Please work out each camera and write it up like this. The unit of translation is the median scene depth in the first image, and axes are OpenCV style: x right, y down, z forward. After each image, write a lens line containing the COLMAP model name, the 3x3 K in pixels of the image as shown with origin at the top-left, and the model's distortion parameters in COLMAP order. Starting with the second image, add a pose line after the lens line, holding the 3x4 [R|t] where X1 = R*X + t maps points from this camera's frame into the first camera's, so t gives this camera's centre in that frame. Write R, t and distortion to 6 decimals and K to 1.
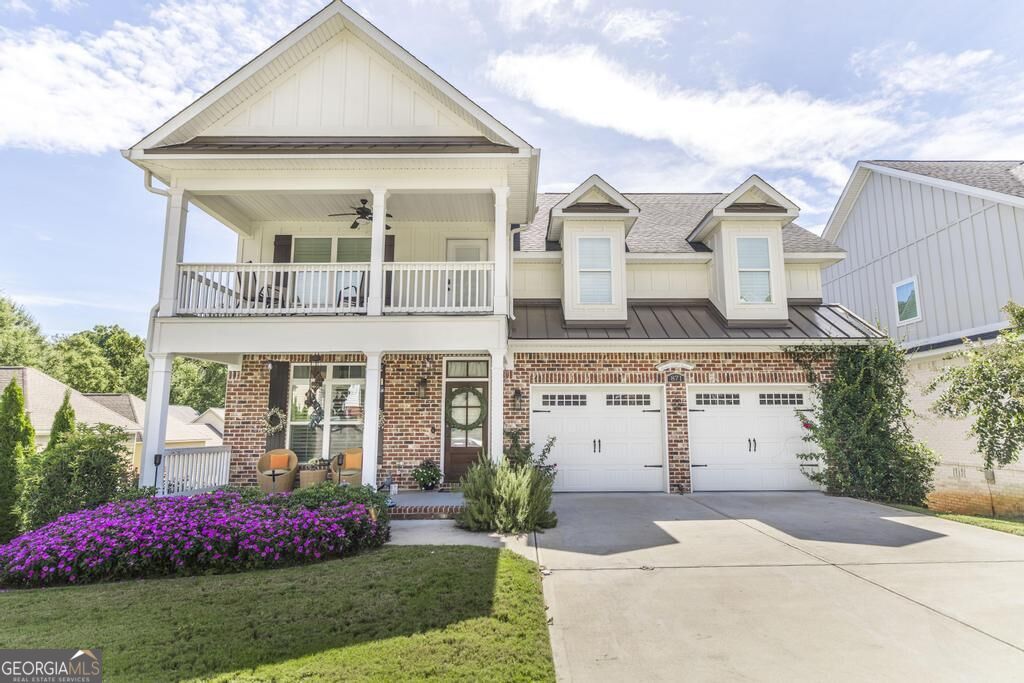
lens RADIAL K [[550.4, 0, 514.3], [0, 550.4, 339.3], [0, 0, 1]] dist [0.002641, 0.000142]
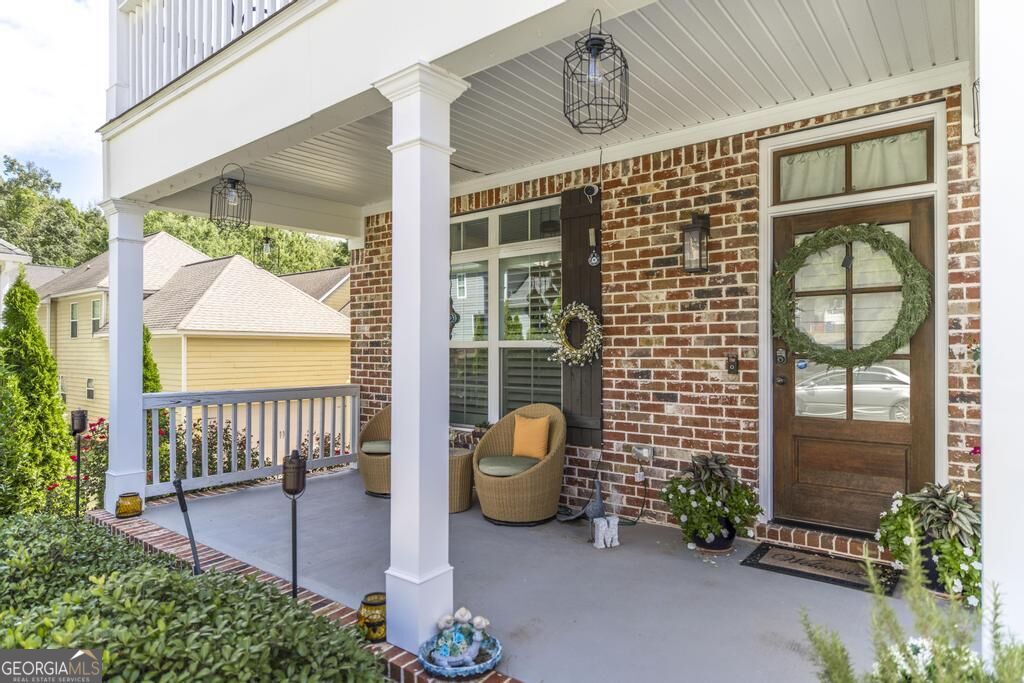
lens RADIAL K [[588.9, 0, 511.9], [0, 588.9, 342.1], [0, 0, 1]] dist [0.001849, 0.000078]
pose [[0.792231, -0.004042, -0.610208, -0.035285], [0.091823, 0.989382, 0.112660, 0.097670], [0.603274, -0.145284, 0.784190, 0.633393]]
